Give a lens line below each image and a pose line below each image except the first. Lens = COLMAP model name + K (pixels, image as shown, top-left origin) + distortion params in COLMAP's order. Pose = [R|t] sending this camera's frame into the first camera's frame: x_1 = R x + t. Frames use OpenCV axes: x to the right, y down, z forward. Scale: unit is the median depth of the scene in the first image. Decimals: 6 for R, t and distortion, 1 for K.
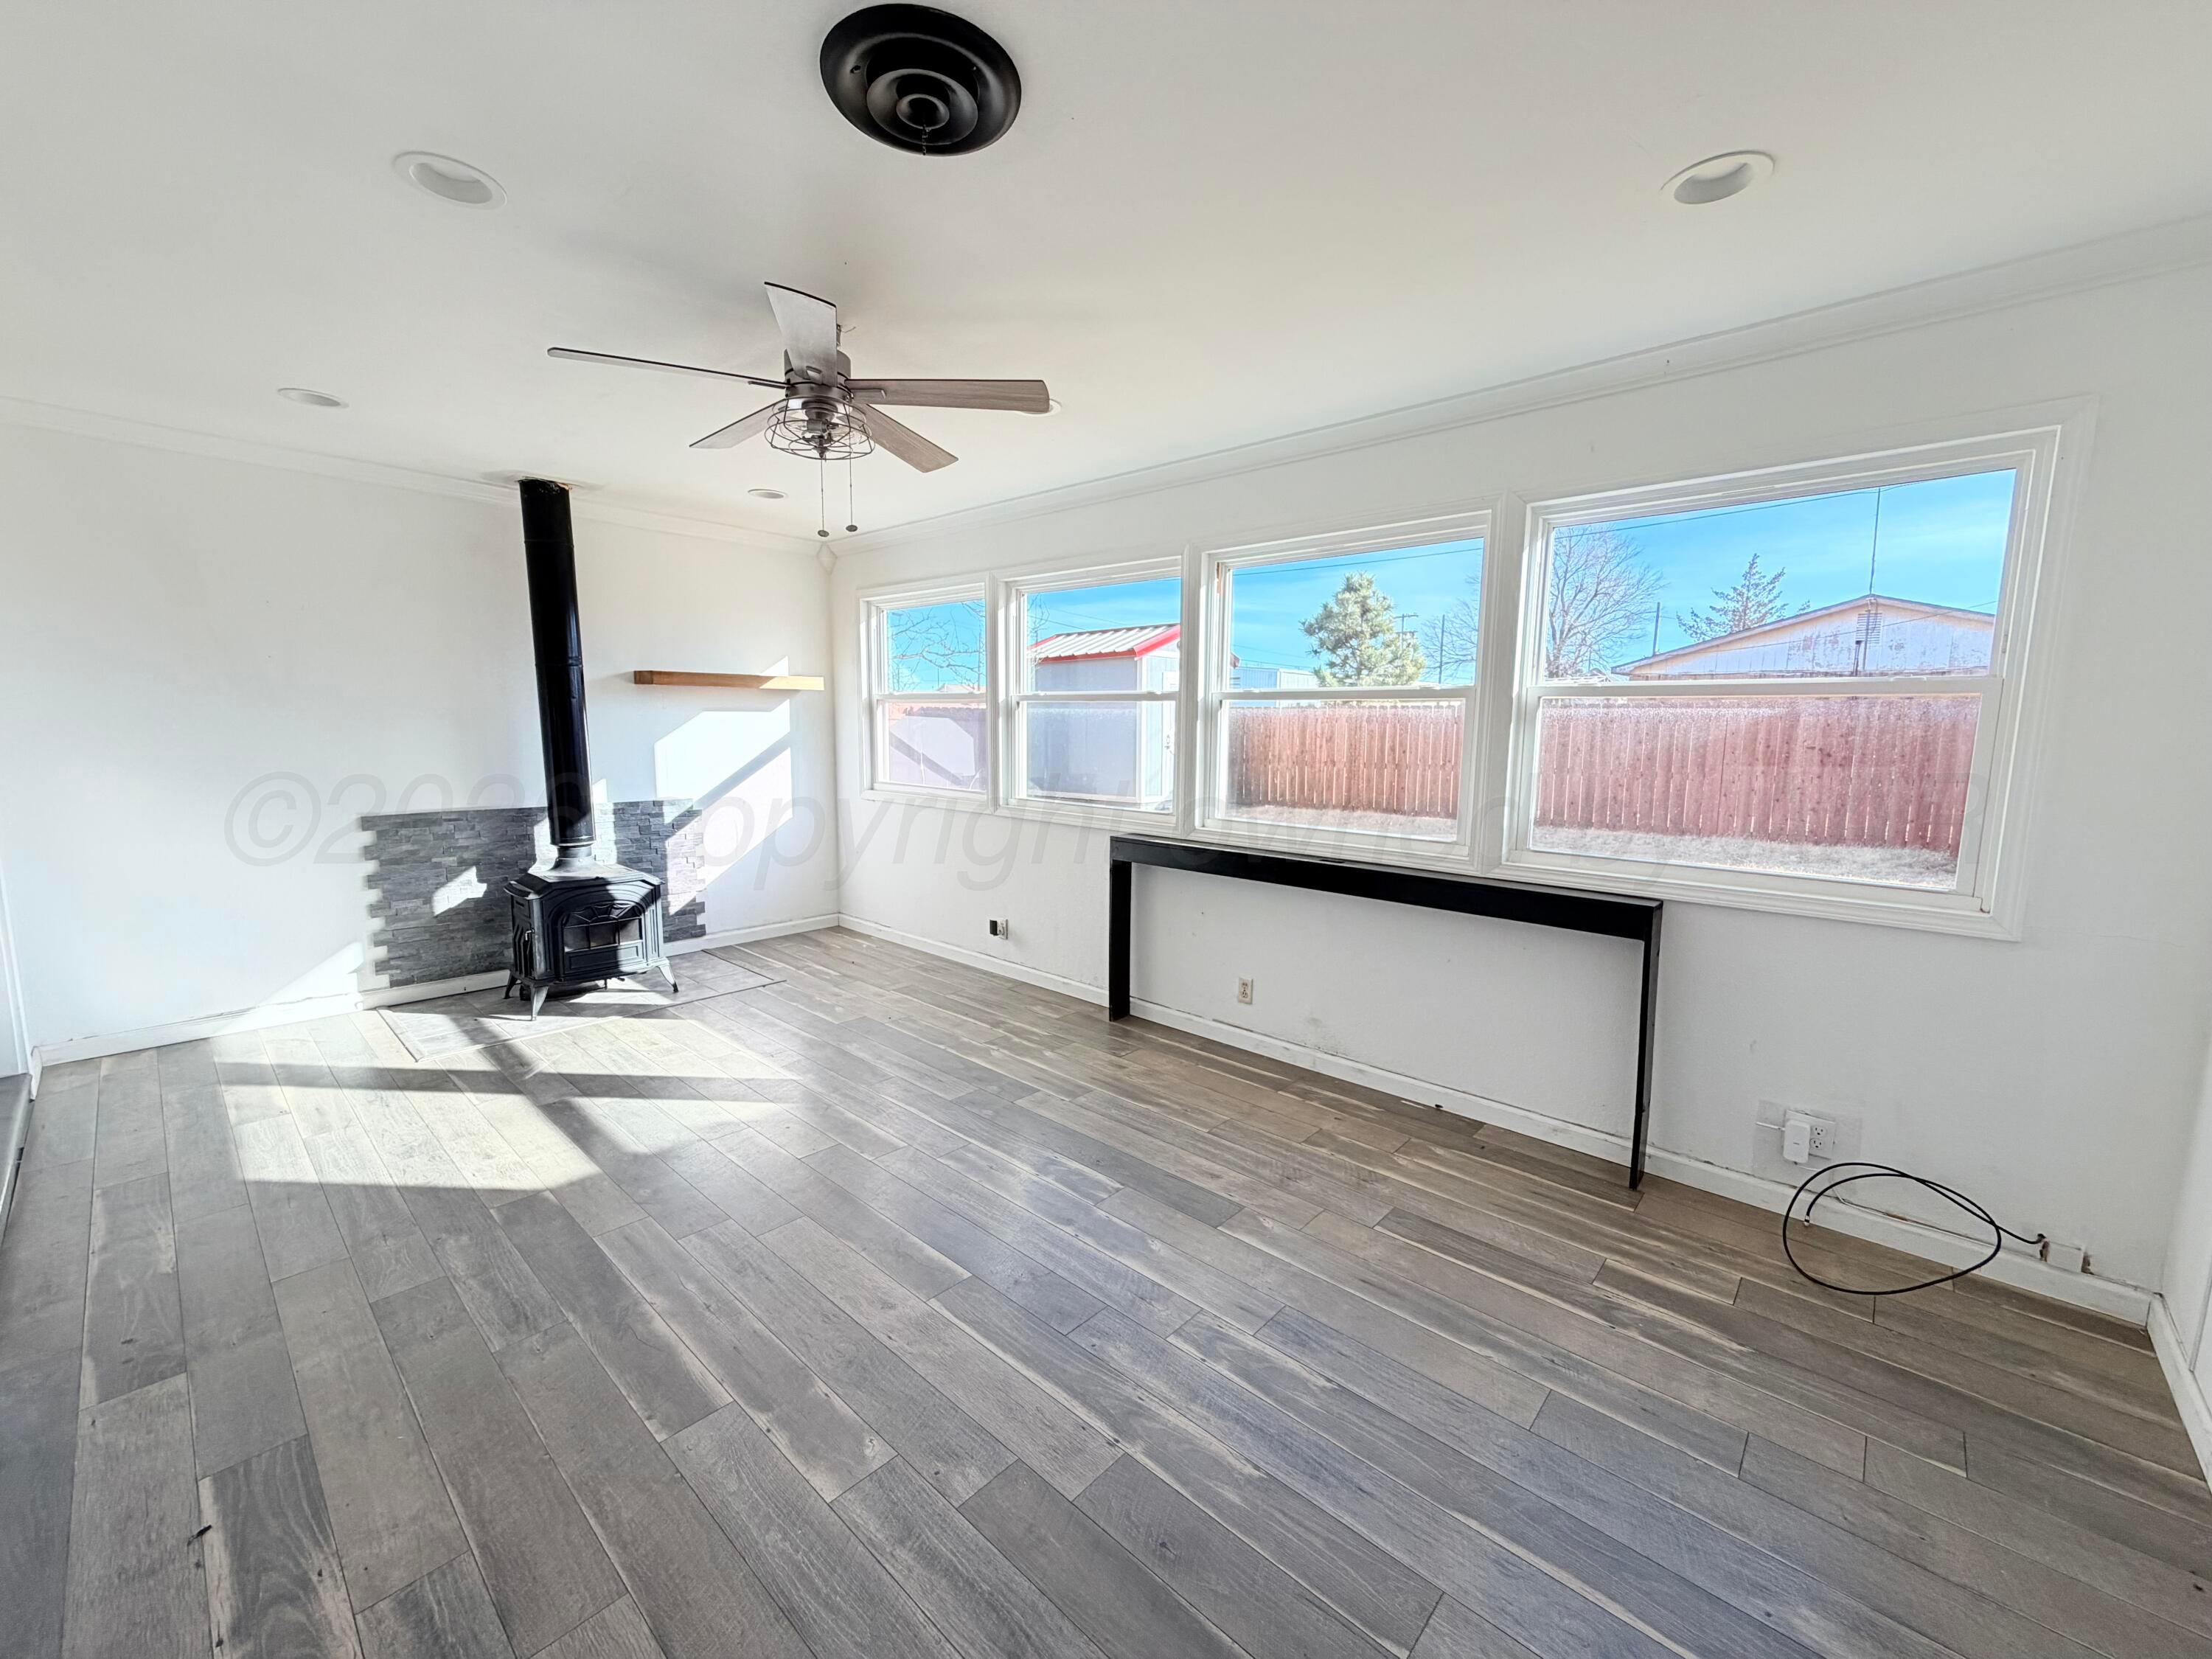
lens RADIAL K [[875.4, 0, 1103.6], [0, 875.4, 825.1], [0, 0, 1]] dist [0.003160, 0.000107]
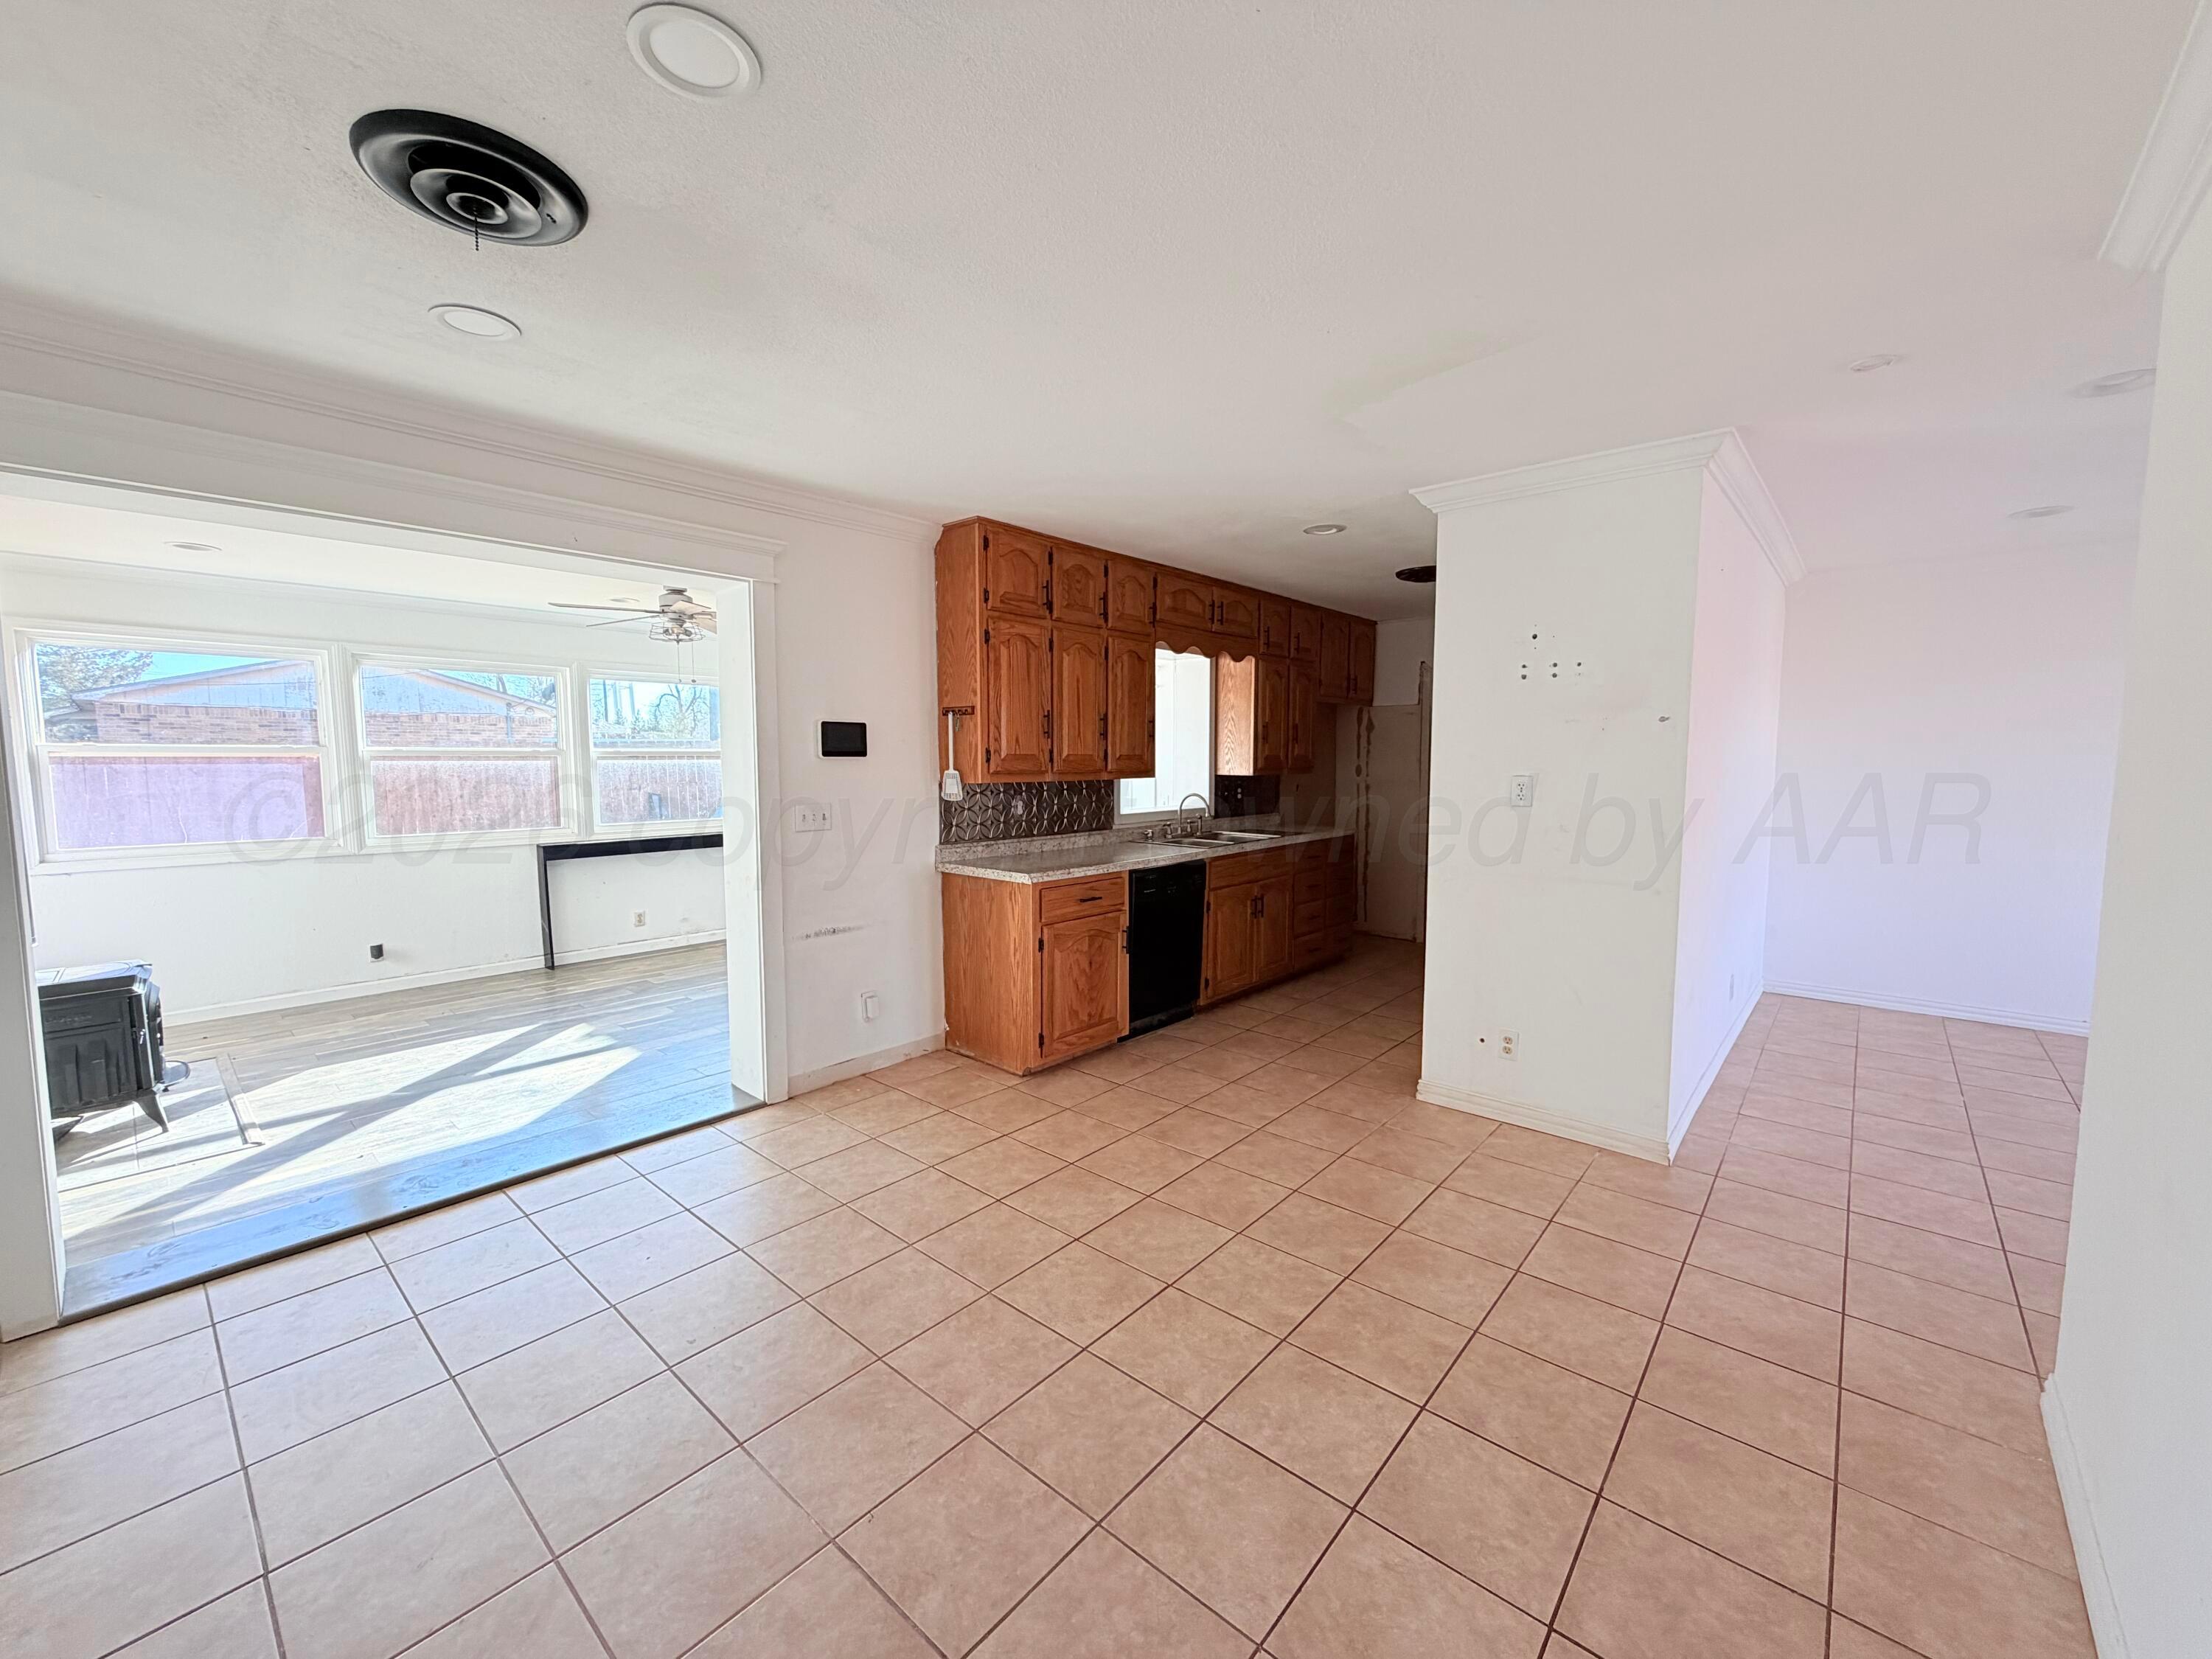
lens RADIAL K [[875.4, 0, 1112.2], [0, 875.4, 829.8], [0, 0, 1]] dist [0.003160, 0.000107]
pose [[-0.025411, -0.092892, 0.995352, -1.728124], [0.115037, 0.988787, 0.095216, -0.052679], [-0.993036, 0.116921, -0.014440, 0.052250]]
